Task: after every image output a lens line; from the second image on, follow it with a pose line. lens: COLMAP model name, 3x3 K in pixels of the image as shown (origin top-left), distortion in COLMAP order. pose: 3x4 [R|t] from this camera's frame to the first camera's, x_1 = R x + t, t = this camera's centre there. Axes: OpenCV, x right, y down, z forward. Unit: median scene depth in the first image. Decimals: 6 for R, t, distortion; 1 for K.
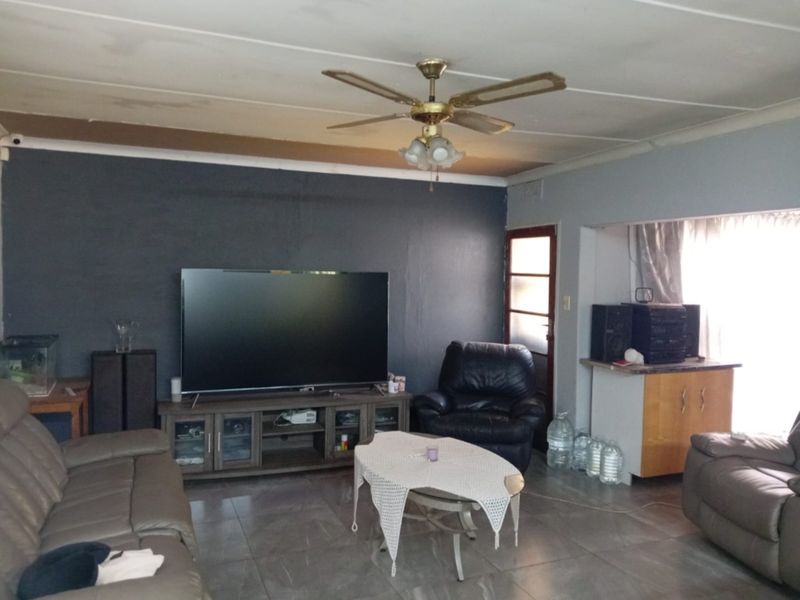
lens RADIAL K [[626.5, 0, 400.0], [0, 626.5, 300.0], [0, 0, 1]] dist [0.034732, 0.007342]
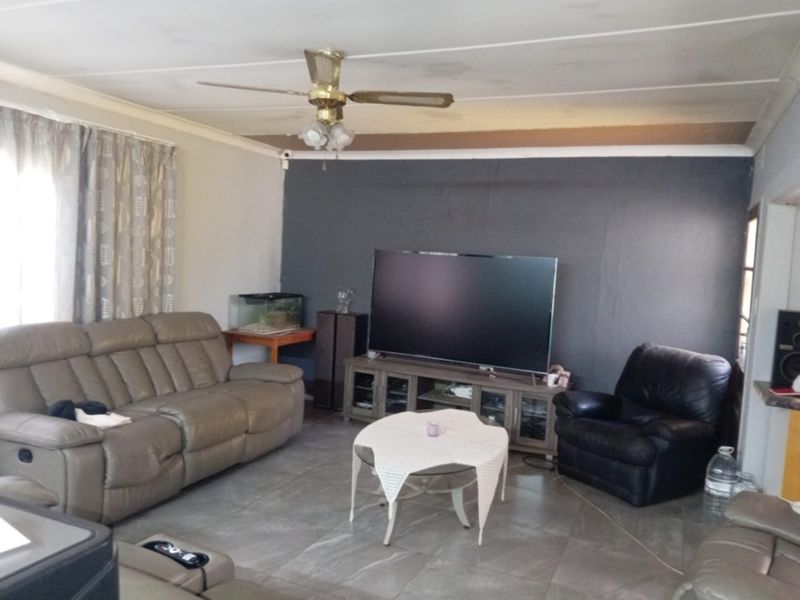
lens RADIAL K [[626.5, 0, 400.0], [0, 626.5, 300.0], [0, 0, 1]] dist [0.034732, 0.007342]
pose [[0.709810, 0.078183, -0.700040, 0.535973], [-0.077500, 0.996456, 0.032706, 0.005945], [0.700116, 0.031038, 0.713354, 0.176779]]
